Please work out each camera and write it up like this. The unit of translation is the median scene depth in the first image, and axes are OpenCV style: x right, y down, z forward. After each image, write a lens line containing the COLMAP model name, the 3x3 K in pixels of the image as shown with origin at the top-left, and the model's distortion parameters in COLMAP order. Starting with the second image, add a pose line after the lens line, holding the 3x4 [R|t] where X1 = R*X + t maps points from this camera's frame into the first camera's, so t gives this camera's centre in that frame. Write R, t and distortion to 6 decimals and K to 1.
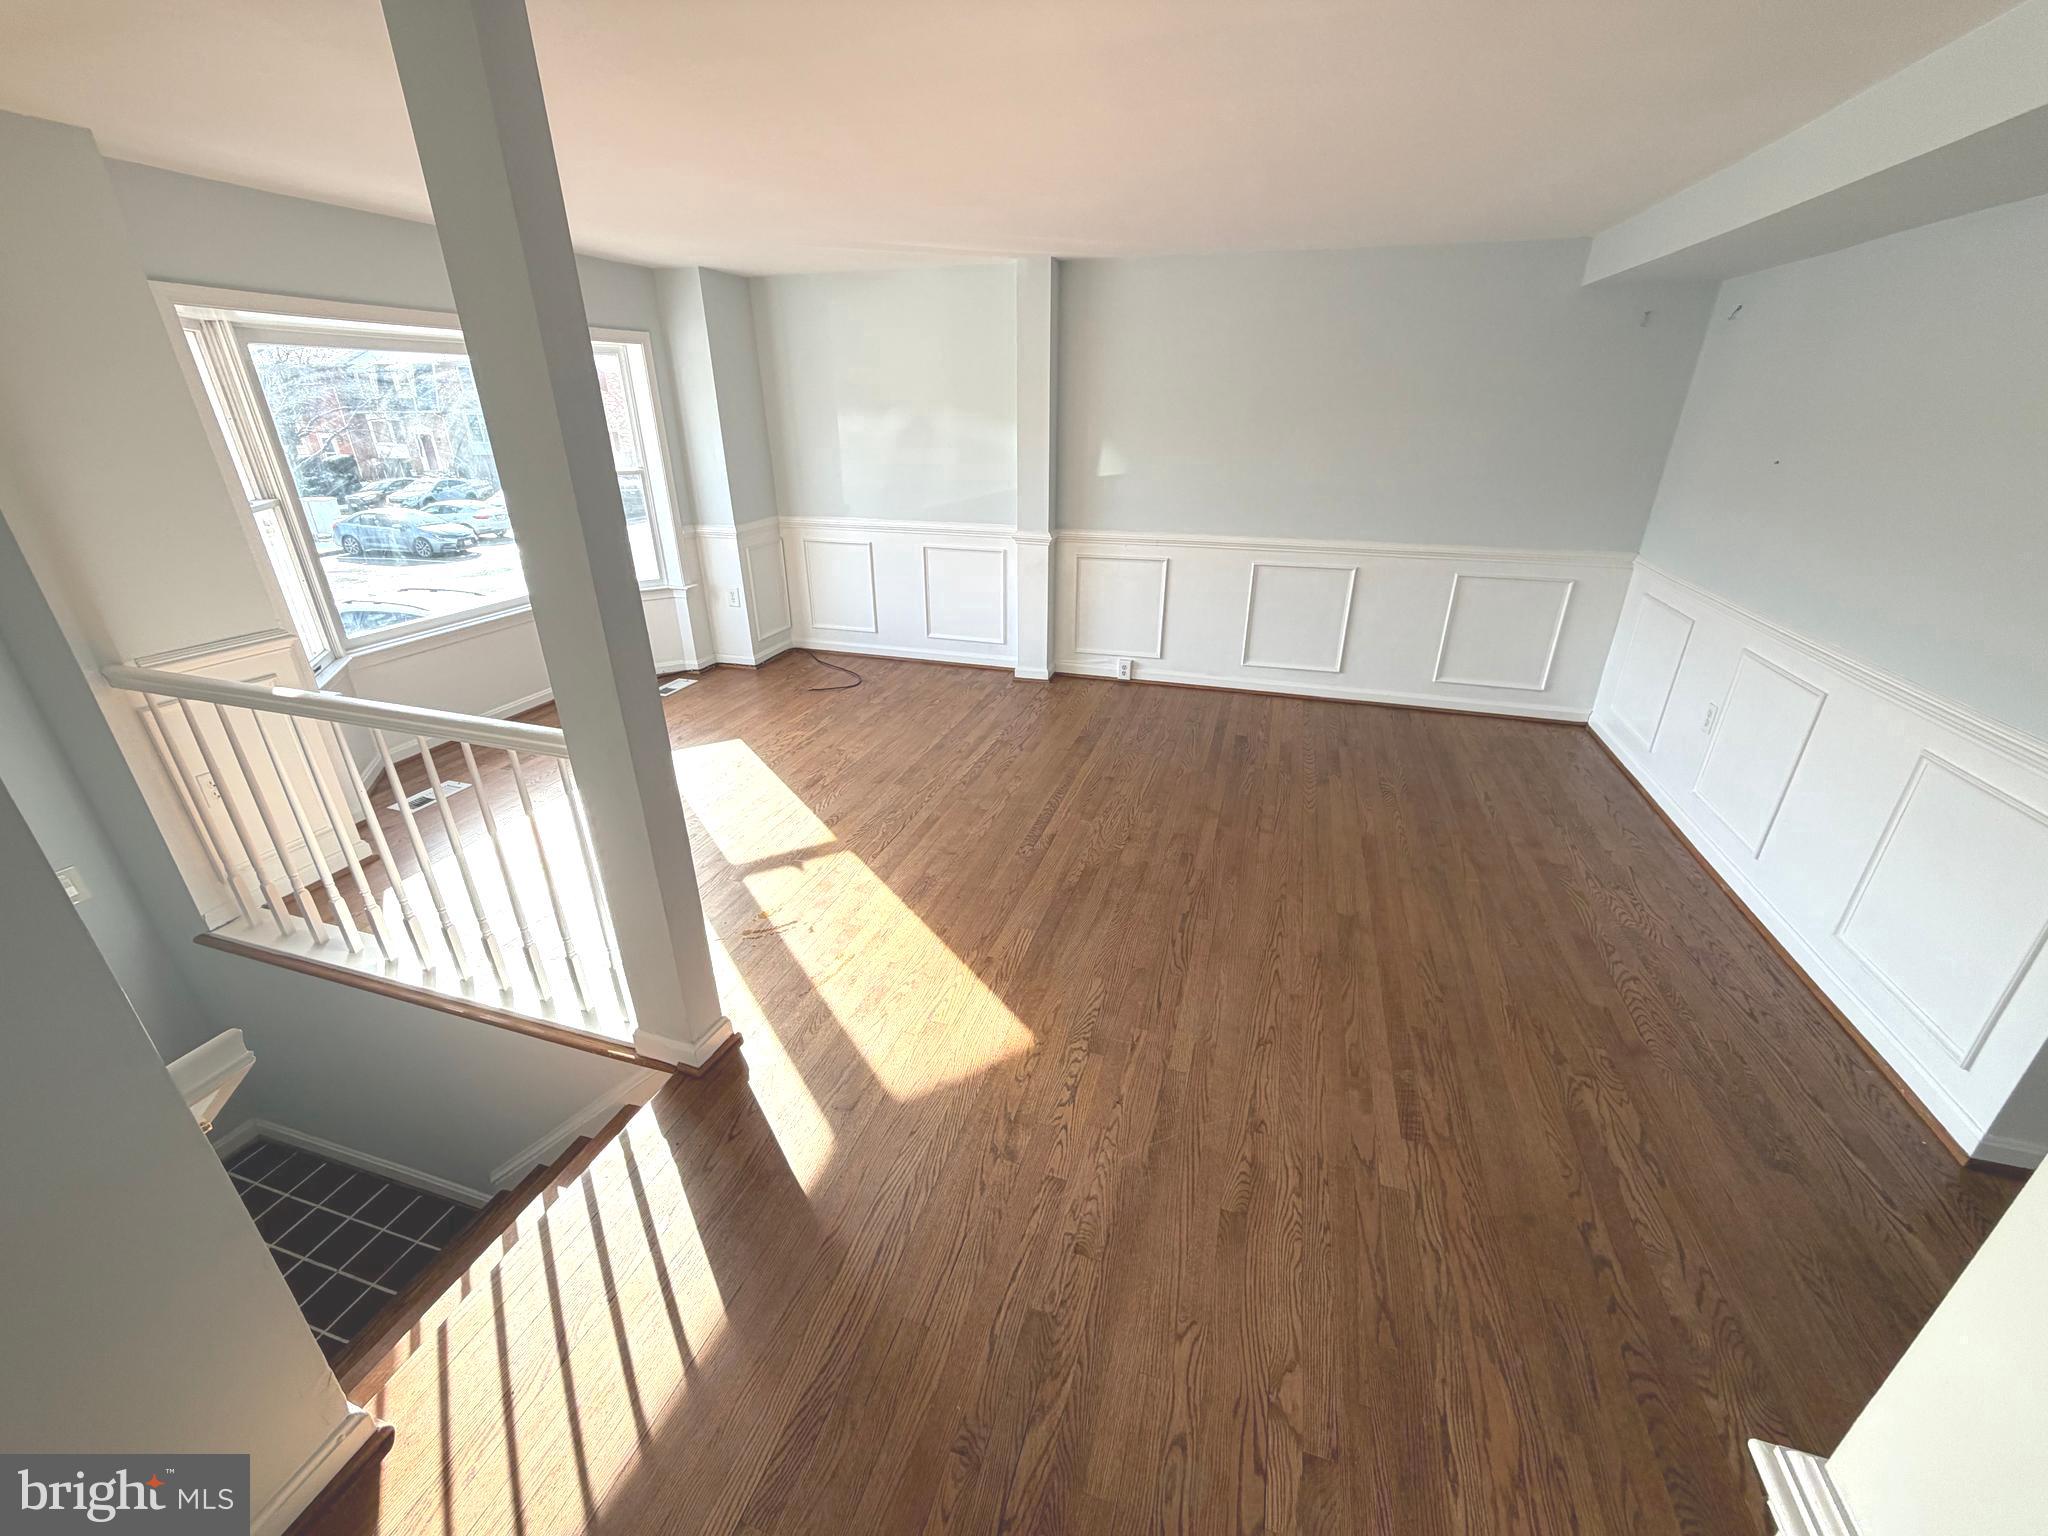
lens RADIAL K [[815.8, 0, 1016.7], [0, 815.8, 770.9], [0, 0, 1]] dist [0.001856, -0.000847]
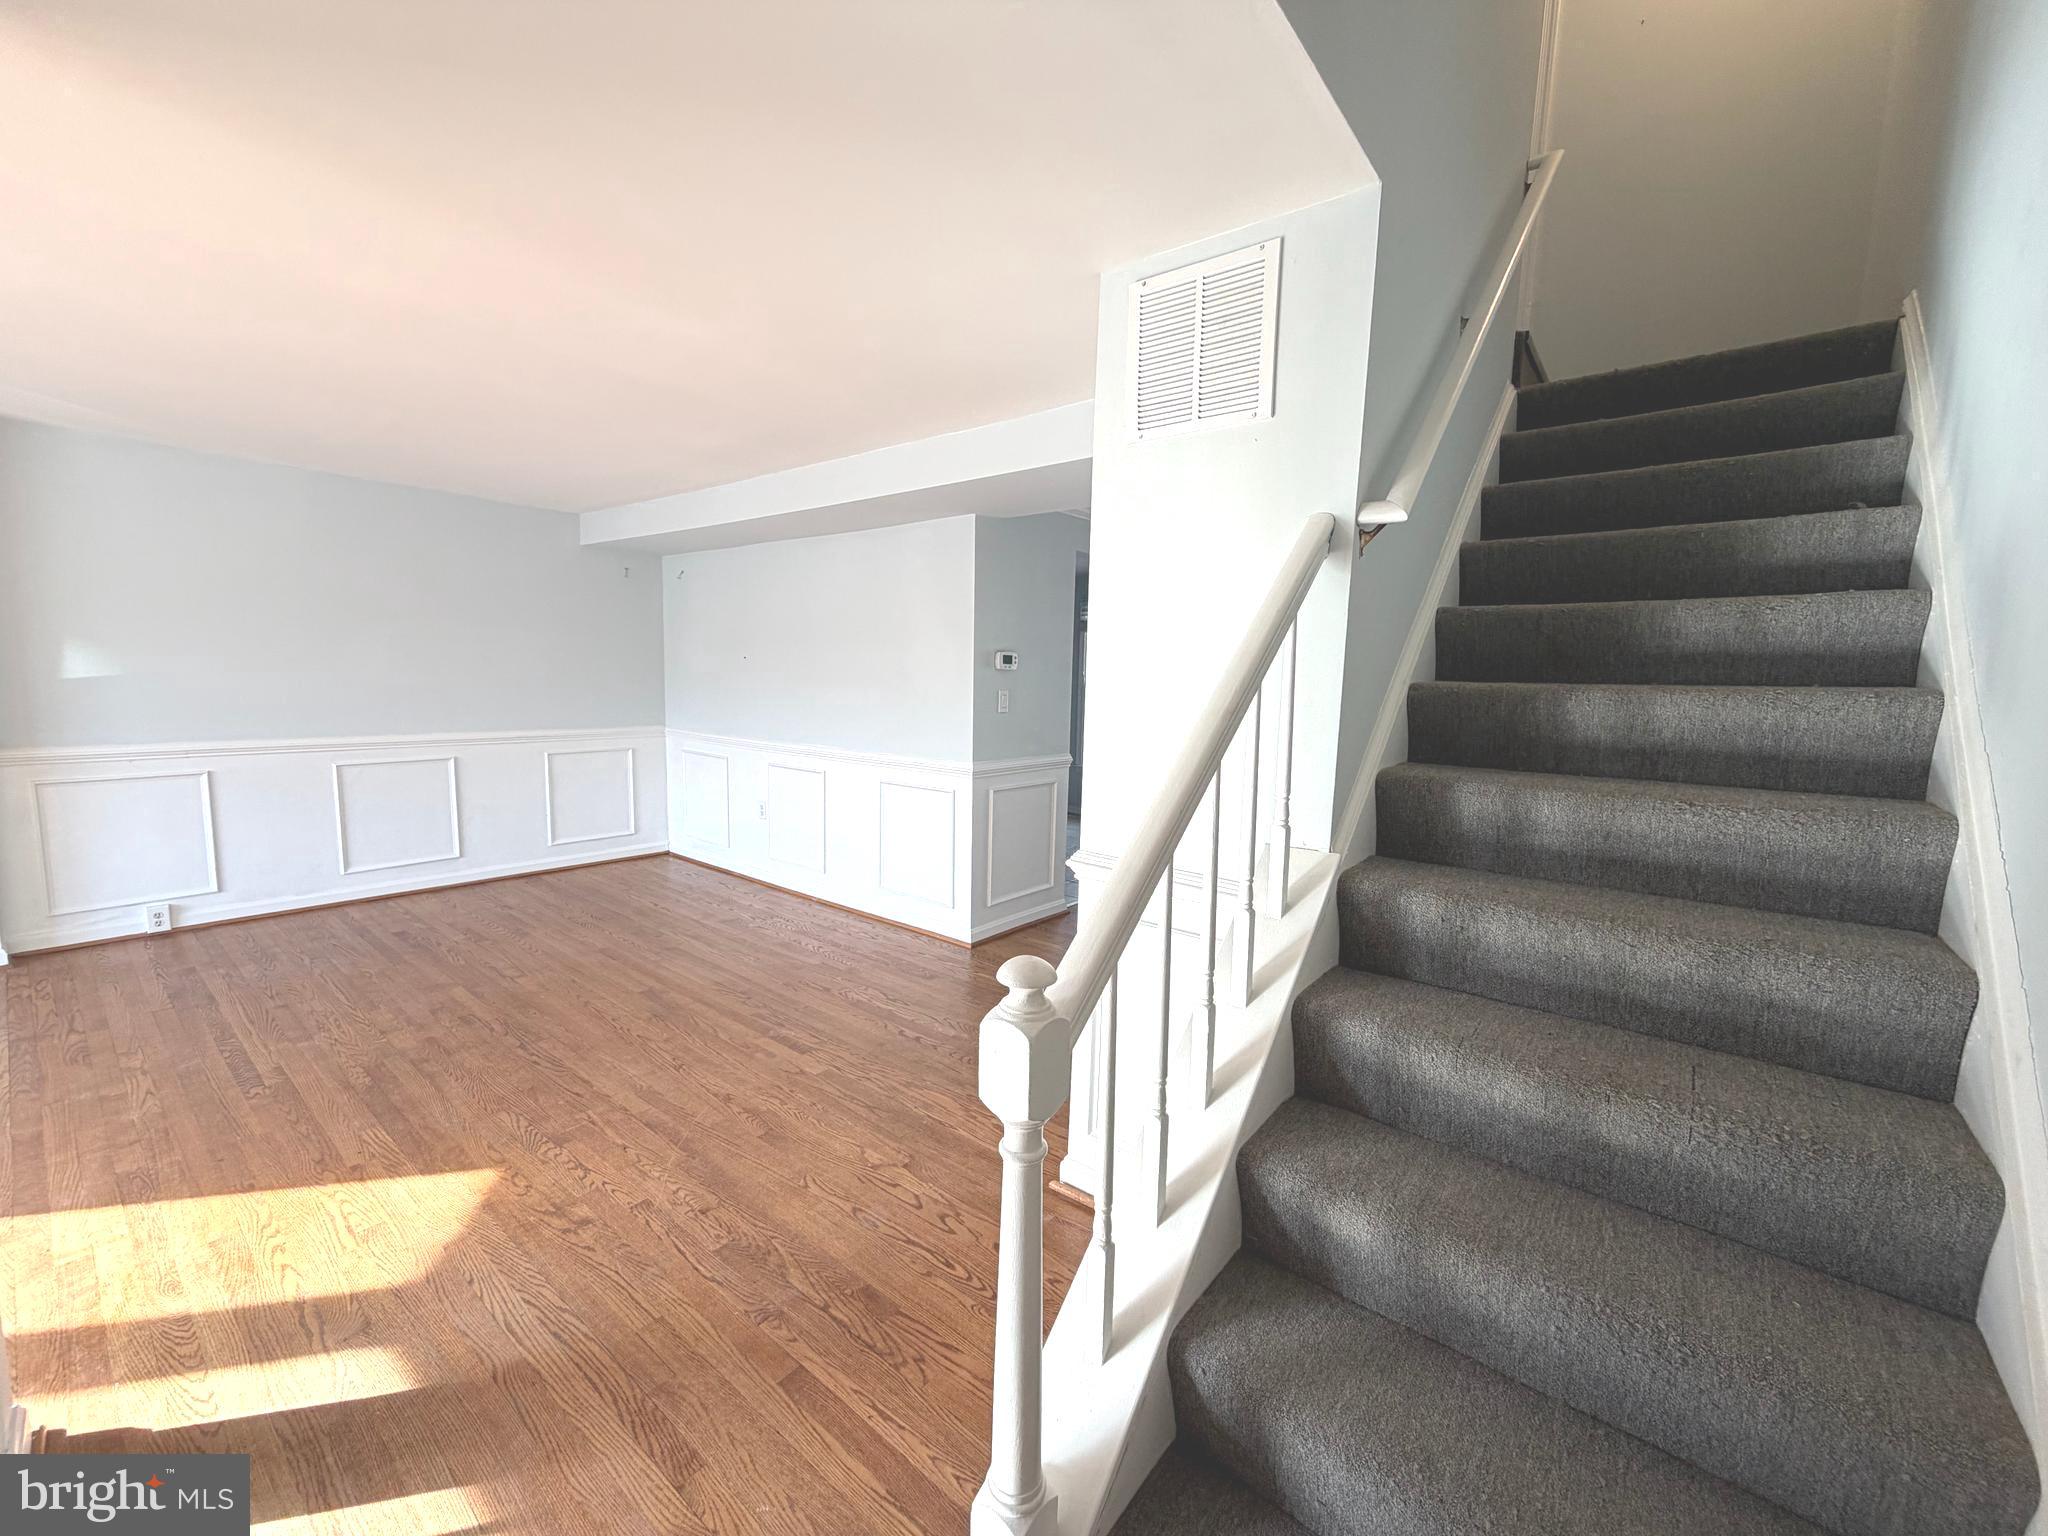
lens RADIAL K [[815.8, 0, 1018.5], [0, 815.8, 764.6], [0, 0, 1]] dist [0.001856, -0.000847]
pose [[0.359784, -0.093892, 0.928299, -0.520130], [0.361717, 0.931152, -0.046011, 0.128490], [-0.860068, 0.352336, 0.368976, -0.043871]]
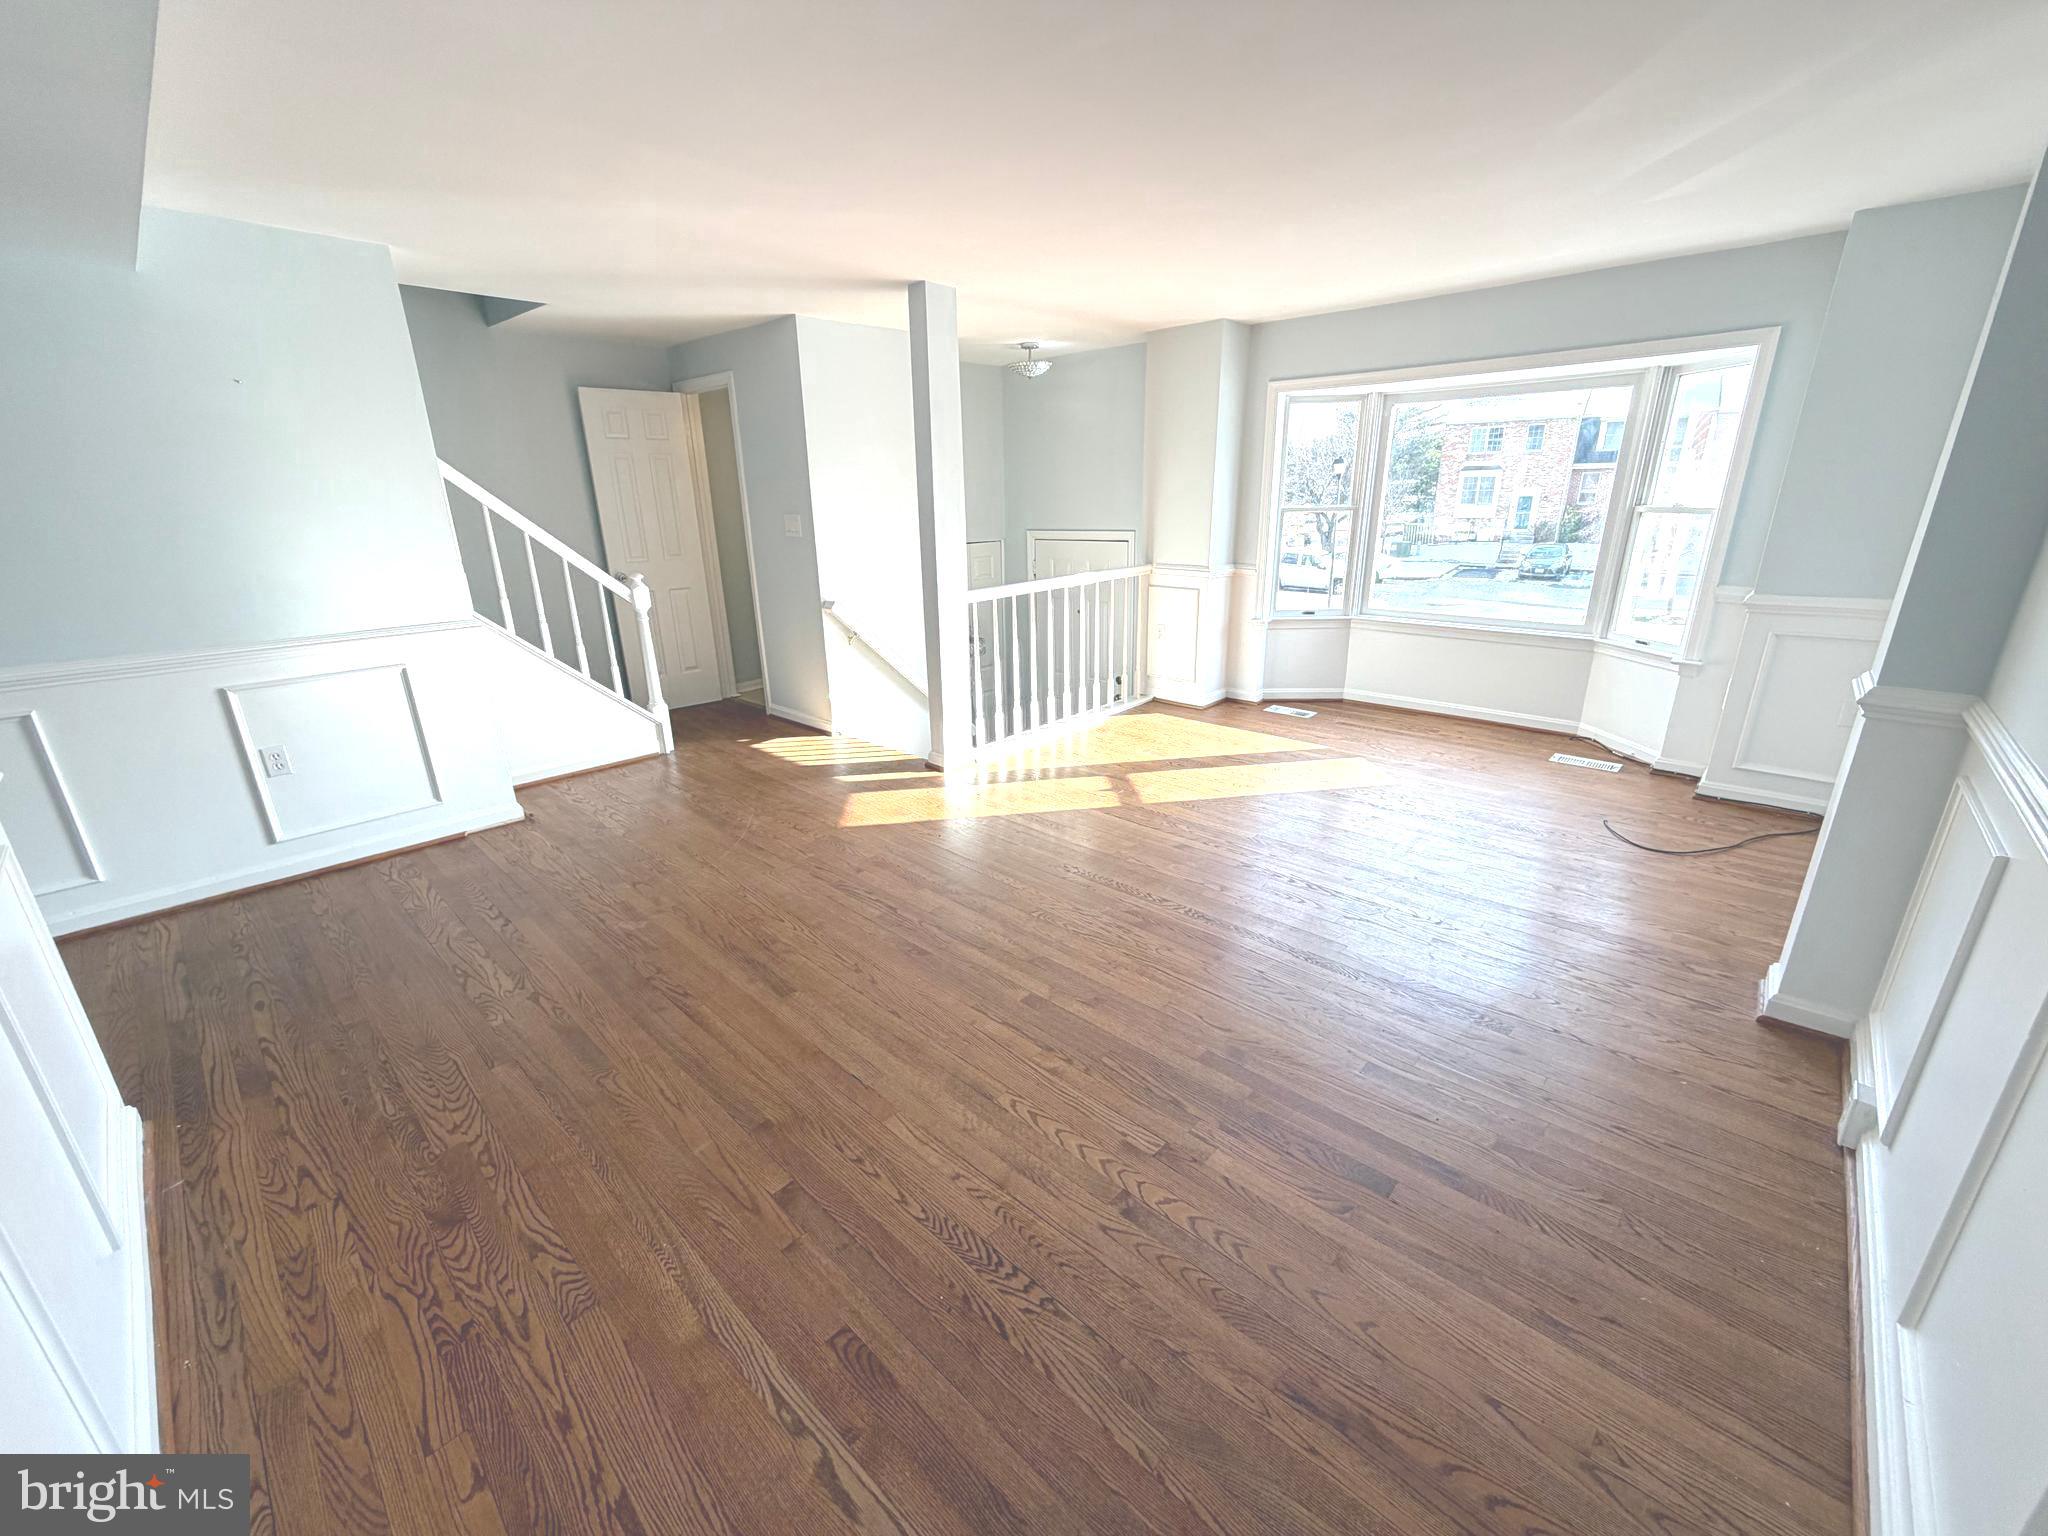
lens RADIAL K [[815.8, 0, 1015.8], [0, 815.8, 776.1], [0, 0, 1]] dist [0.001856, -0.000847]
pose [[-0.433215, 0.306294, -0.847649, 1.017011], [-0.356753, 0.805396, 0.473355, -0.526620], [0.827678, 0.507466, -0.239638, 1.367948]]
